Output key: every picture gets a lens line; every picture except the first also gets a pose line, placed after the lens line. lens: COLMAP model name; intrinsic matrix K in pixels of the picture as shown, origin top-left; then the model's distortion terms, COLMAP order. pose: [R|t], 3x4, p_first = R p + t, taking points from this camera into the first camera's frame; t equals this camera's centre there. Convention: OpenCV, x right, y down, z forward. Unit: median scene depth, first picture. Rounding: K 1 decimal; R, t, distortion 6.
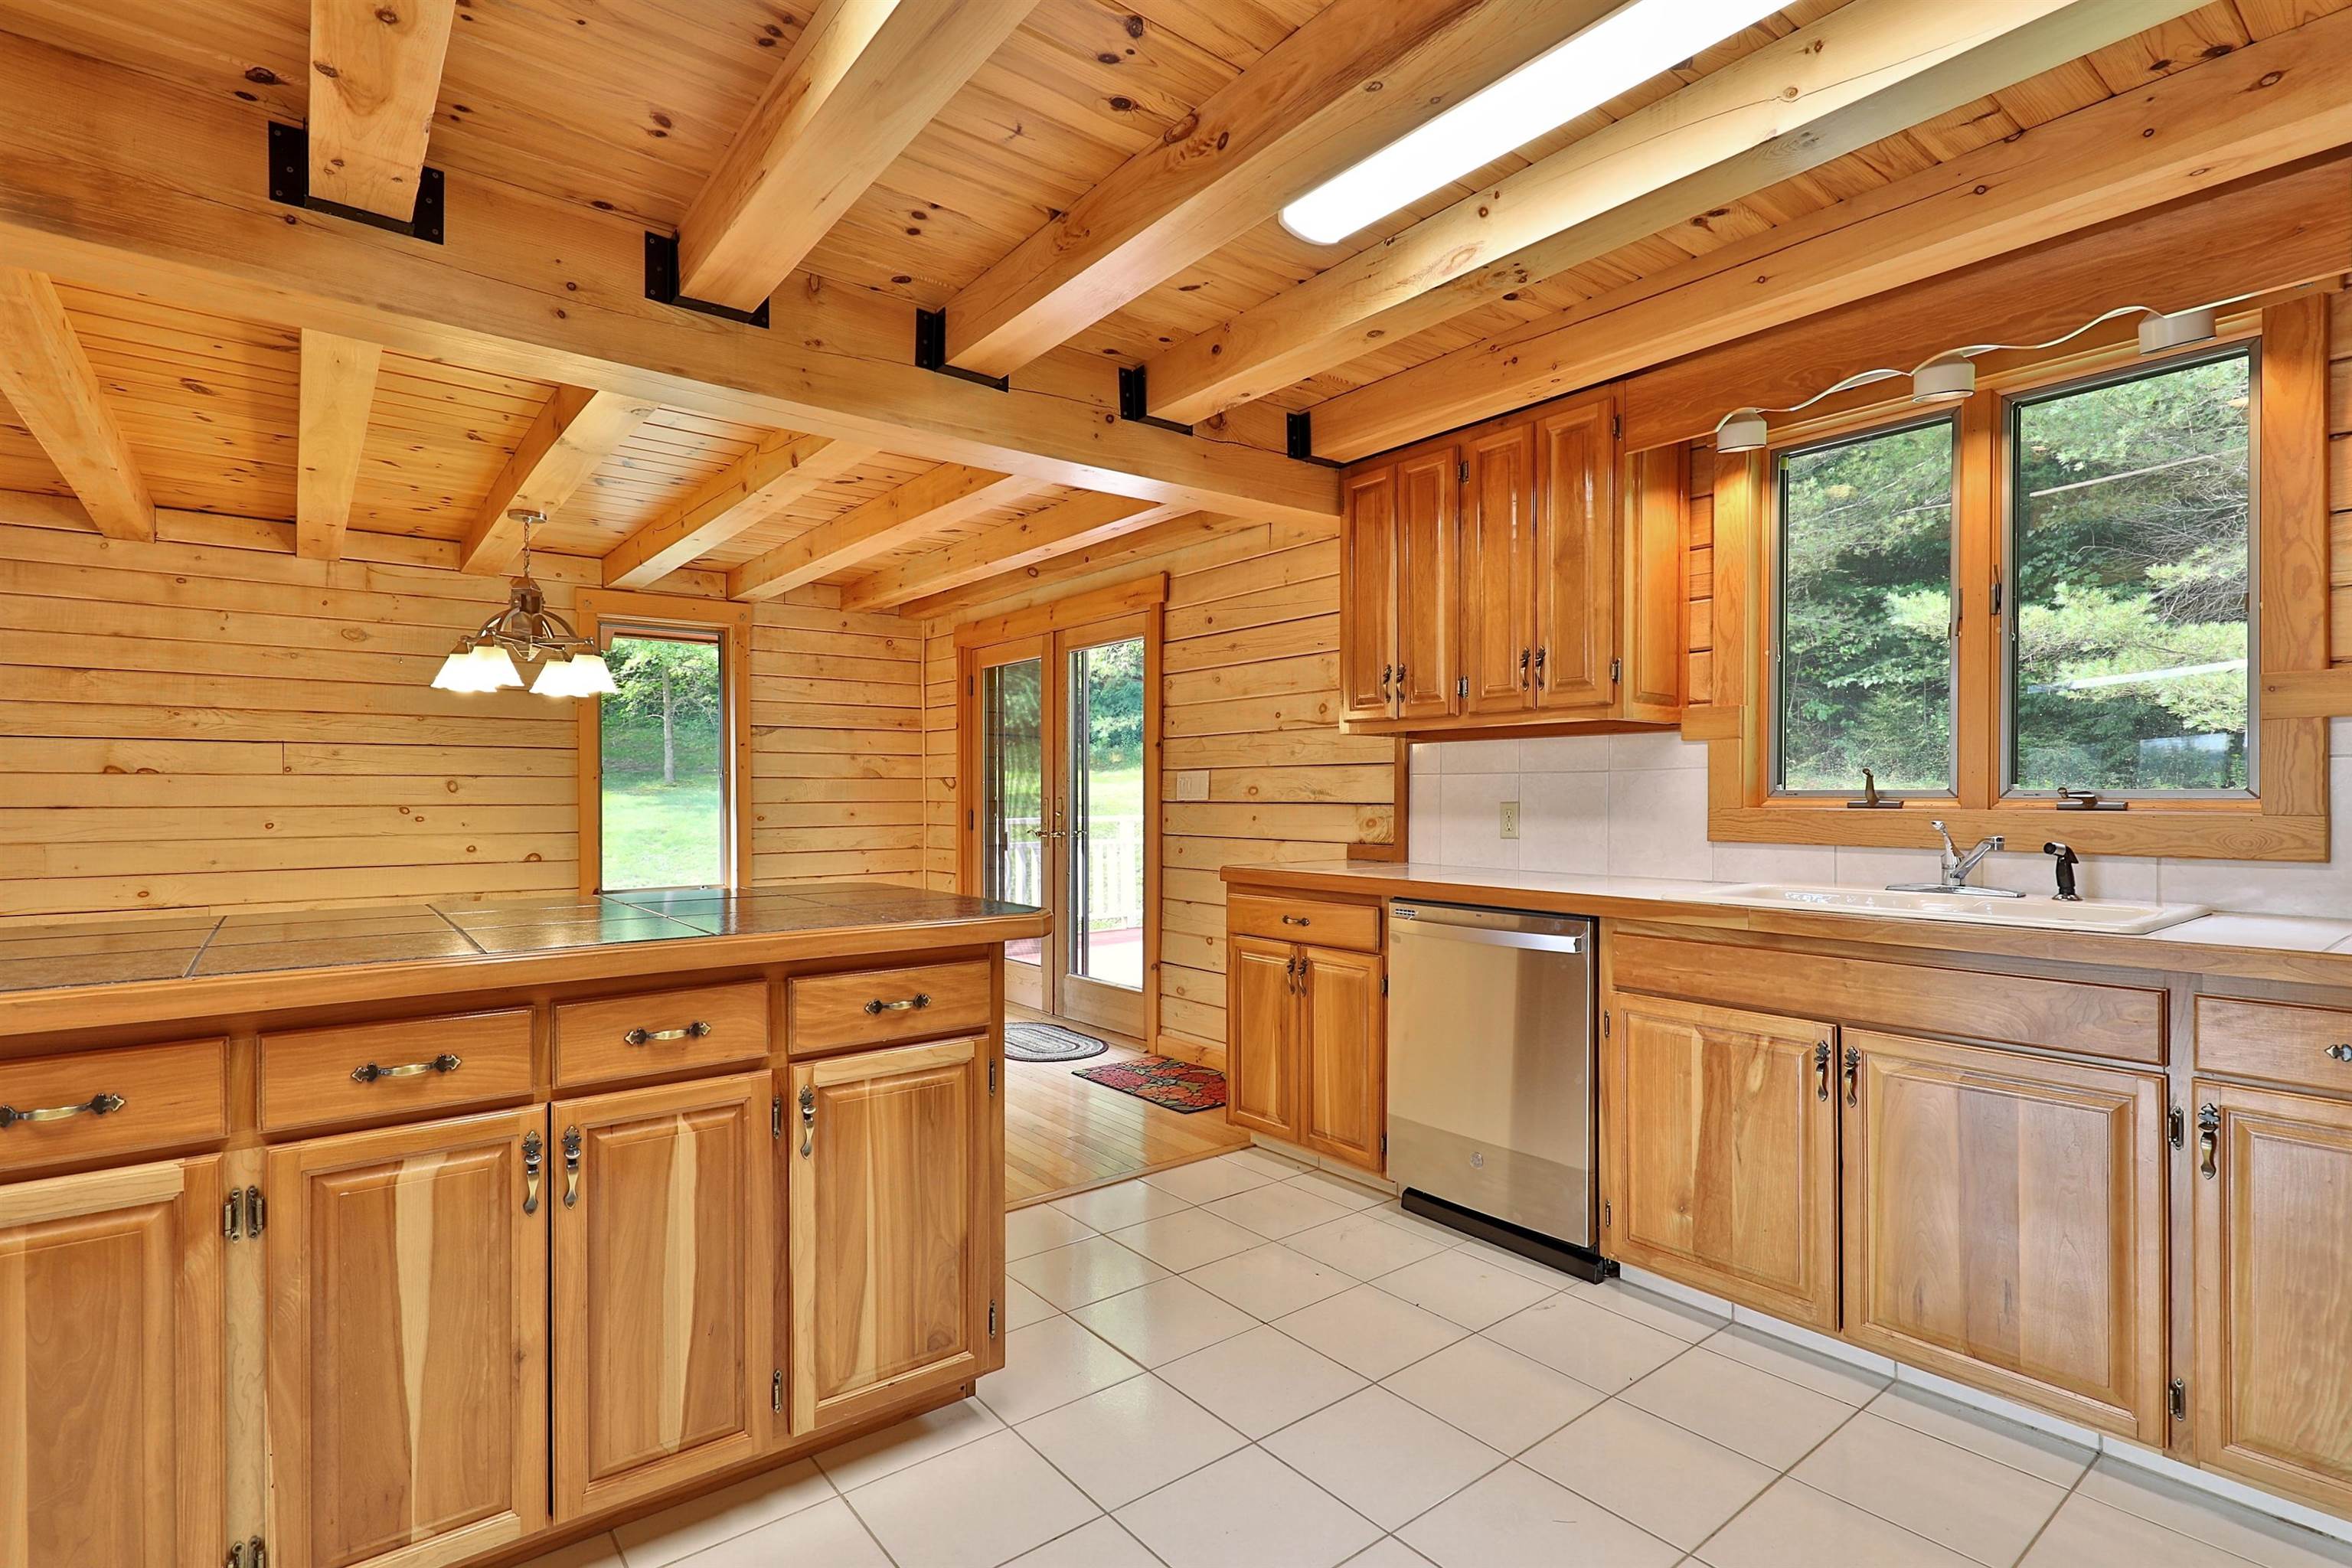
lens RADIAL K [[1110.0, 0, 1170.0], [0, 1110.0, 796.5], [0, 0, 1]] dist [-0.006728, 0.000917]
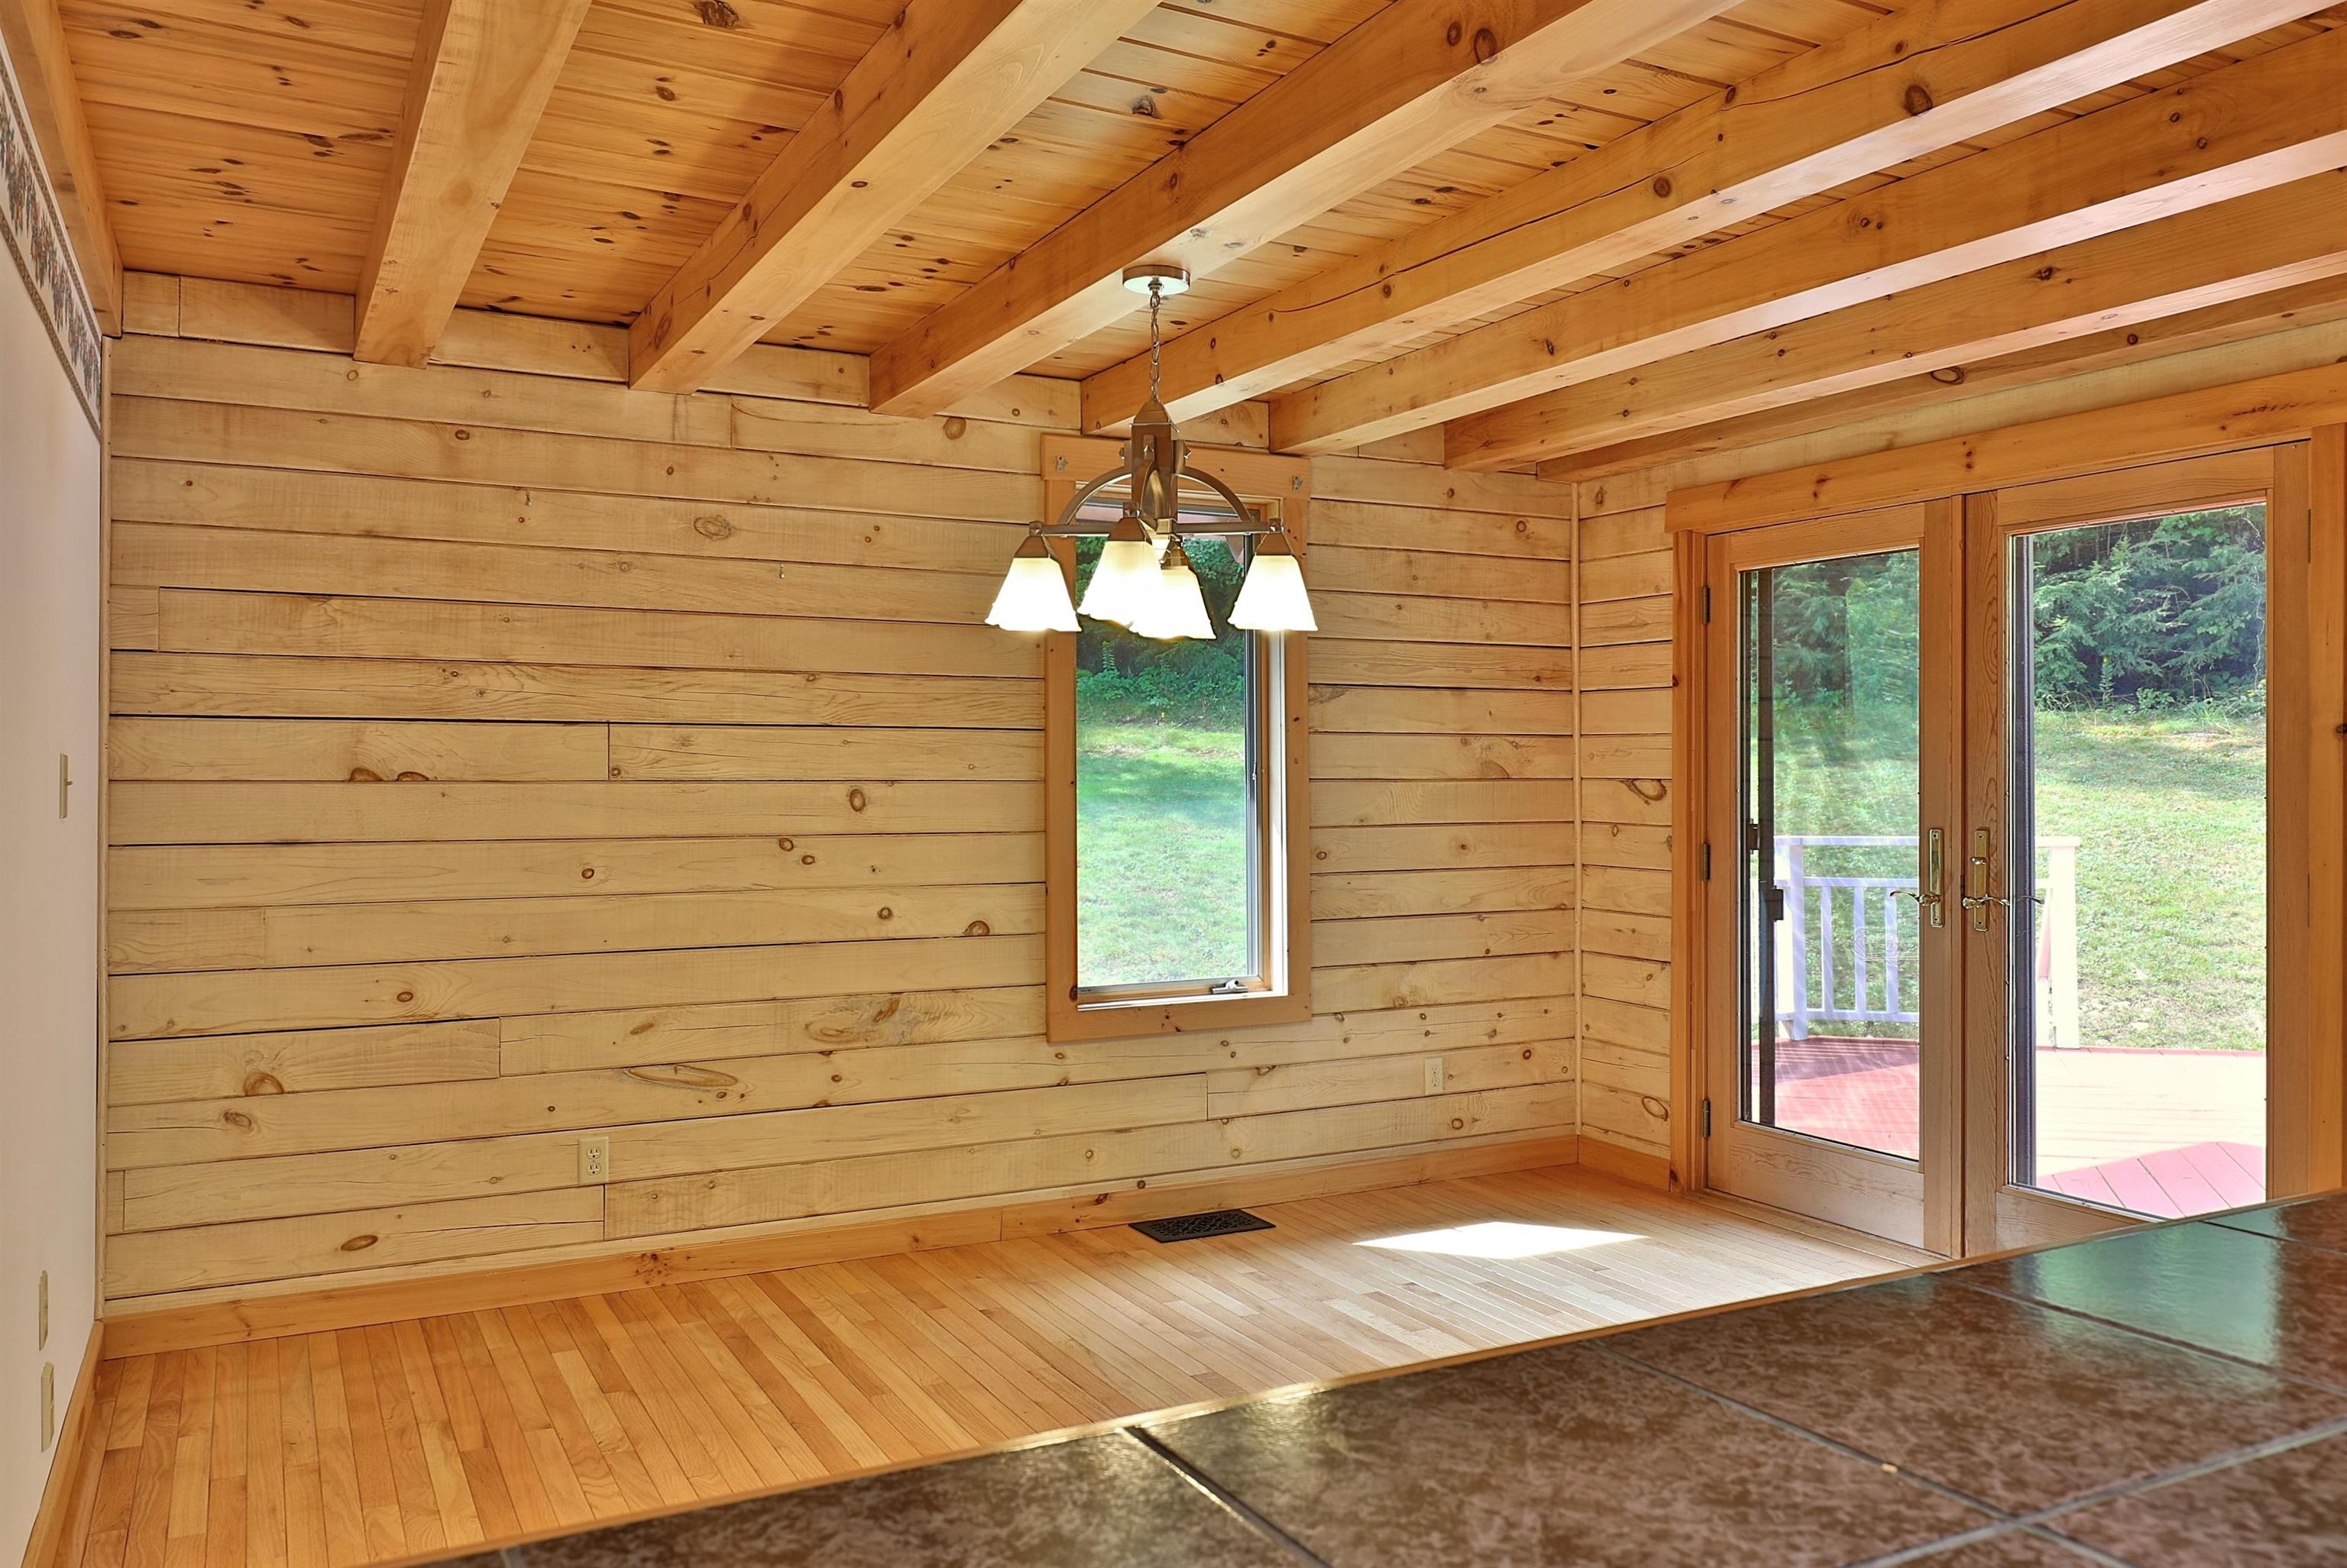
lens RADIAL K [[1754.1, 0, 1176.1], [0, 1754.1, 780.2], [0, 0, 1]] dist [0.010437, -0.011911]
pose [[0.981481, 0.006965, -0.191433, -0.355242], [-0.006053, 0.999967, 0.005350, -0.026923], [0.191464, -0.004092, 0.981491, 0.189256]]
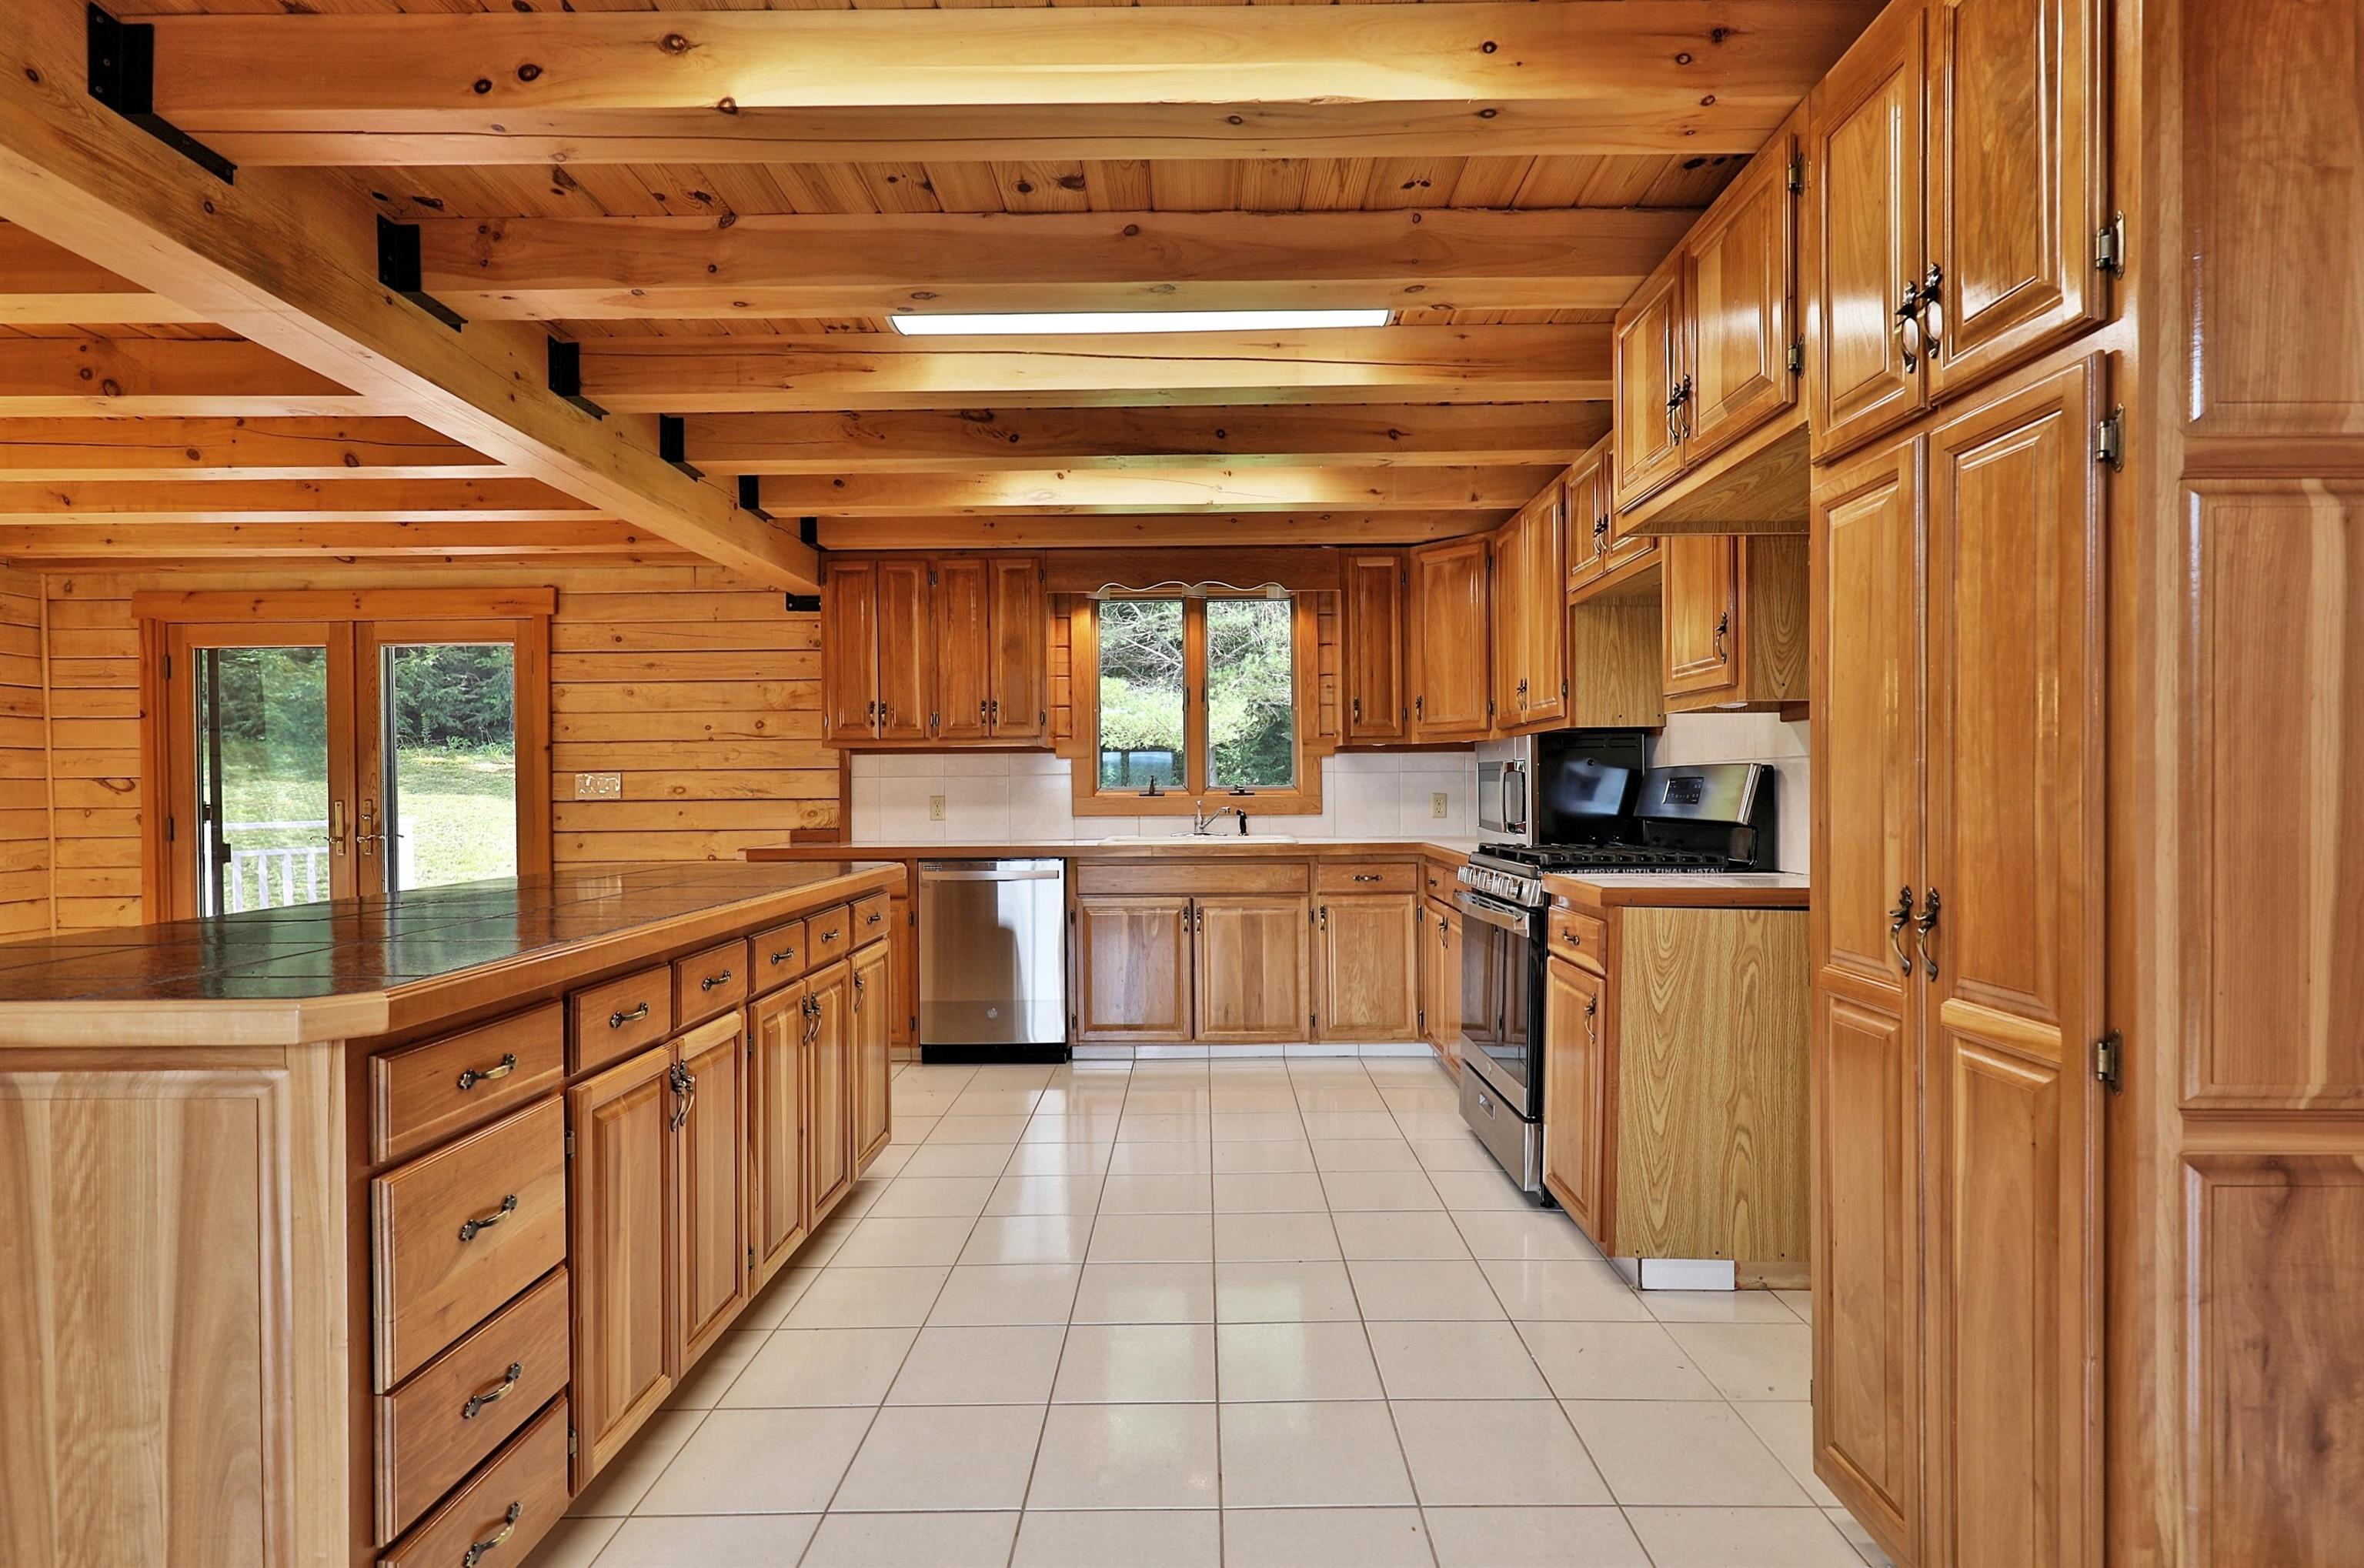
lens RADIAL K [[1115.5, 0, 1188.9], [0, 1115.5, 783.8], [0, 0, 1]] dist [-0.006728, 0.000917]
pose [[0.624928, -0.004226, 0.780671, -0.468472], [0.011330, 0.999929, -0.003657, -0.001463], [-0.780600, 0.011130, 0.624931, -0.147608]]
